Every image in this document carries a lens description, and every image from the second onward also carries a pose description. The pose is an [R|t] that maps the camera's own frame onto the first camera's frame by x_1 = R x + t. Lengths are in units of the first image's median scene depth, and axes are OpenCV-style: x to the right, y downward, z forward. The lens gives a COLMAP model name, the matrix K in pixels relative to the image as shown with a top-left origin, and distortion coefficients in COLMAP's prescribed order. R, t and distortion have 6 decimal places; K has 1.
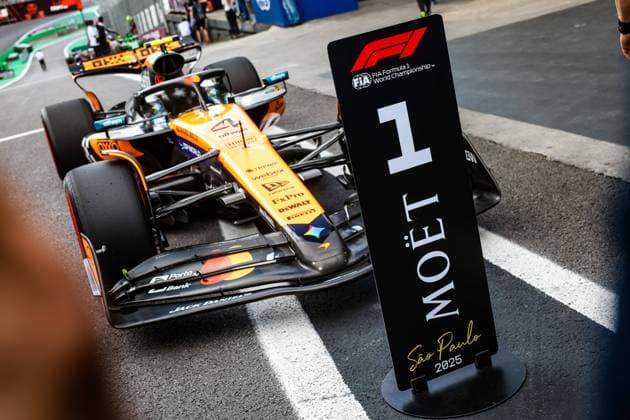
lens RADIAL K [[883.1, 0, 310.8], [0, 883.1, 210.8], [0, 0, 1]] dist [0.016537, 0.000000]
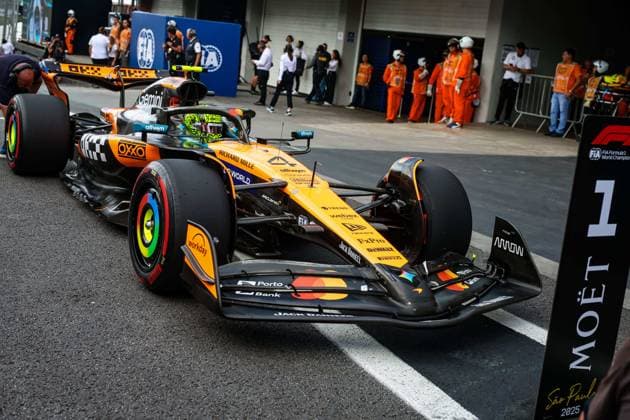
lens RADIAL K [[883.1, 0, 318.4], [0, 883.1, 211.1], [0, 0, 1]] dist [0.016537, 0.000000]
pose [[0.932982, 0.273200, 0.234321, -0.362053], [-0.245282, 0.959060, -0.141567, 0.123619], [-0.263404, 0.074605, 0.961797, -0.027538]]
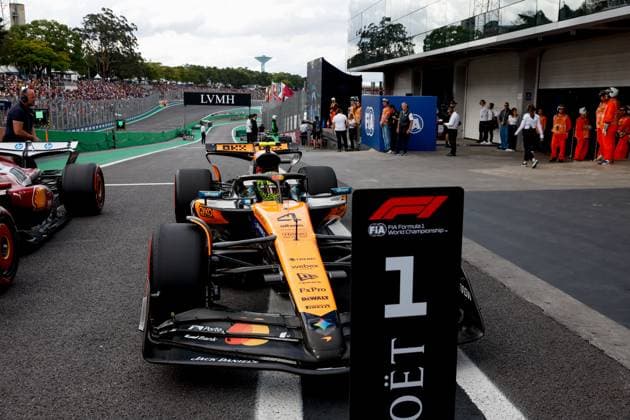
lens RADIAL K [[633.8, 0, 312.5], [0, 633.8, 210.0], [0, 0, 1]] dist [0.033440, 0.000000]
pose [[0.963867, 0.239998, -0.115595, 0.043016], [-0.250394, 0.964344, -0.085695, -0.054670], [0.090907, 0.111542, 0.989593, 0.138951]]
